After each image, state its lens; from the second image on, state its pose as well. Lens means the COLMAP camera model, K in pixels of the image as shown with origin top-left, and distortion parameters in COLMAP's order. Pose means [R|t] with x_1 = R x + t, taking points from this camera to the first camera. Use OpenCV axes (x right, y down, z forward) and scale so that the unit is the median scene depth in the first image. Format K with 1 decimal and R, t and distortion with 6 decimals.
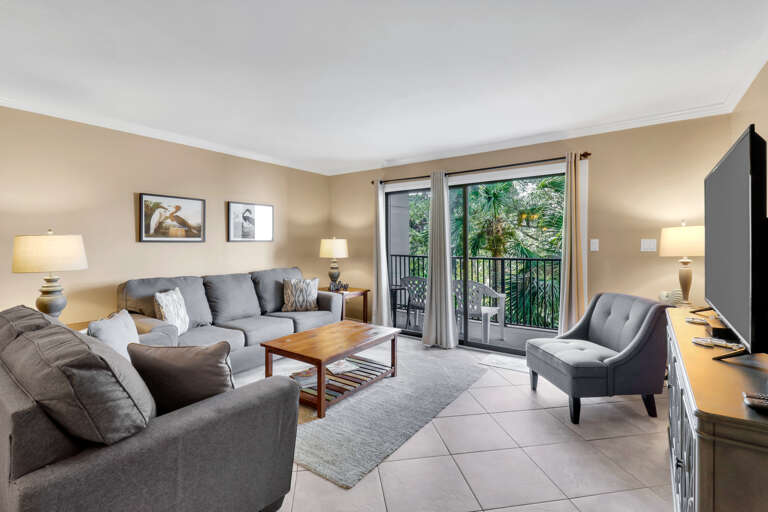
lens RADIAL K [[359.0, 0, 384.4], [0, 359.0, 239.0], [0, 0, 1]] dist [0.029508, -0.017940]
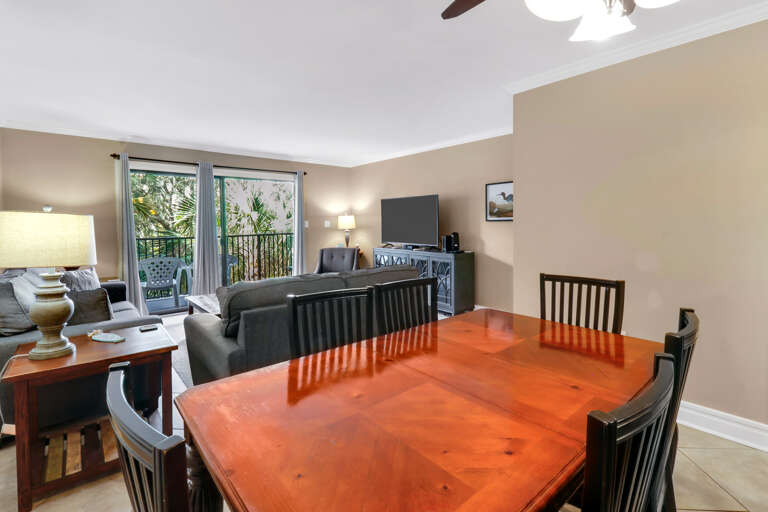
lens RADIAL K [[351.6, 0, 386.2], [0, 351.6, 254.8], [0, 0, 1]] dist [0.025556, -0.014631]
pose [[0.259584, -0.088793, 0.961630, -1.104112], [-0.007922, 0.995535, 0.094062, 0.000114], [-0.965688, -0.032035, 0.257722, 0.164342]]
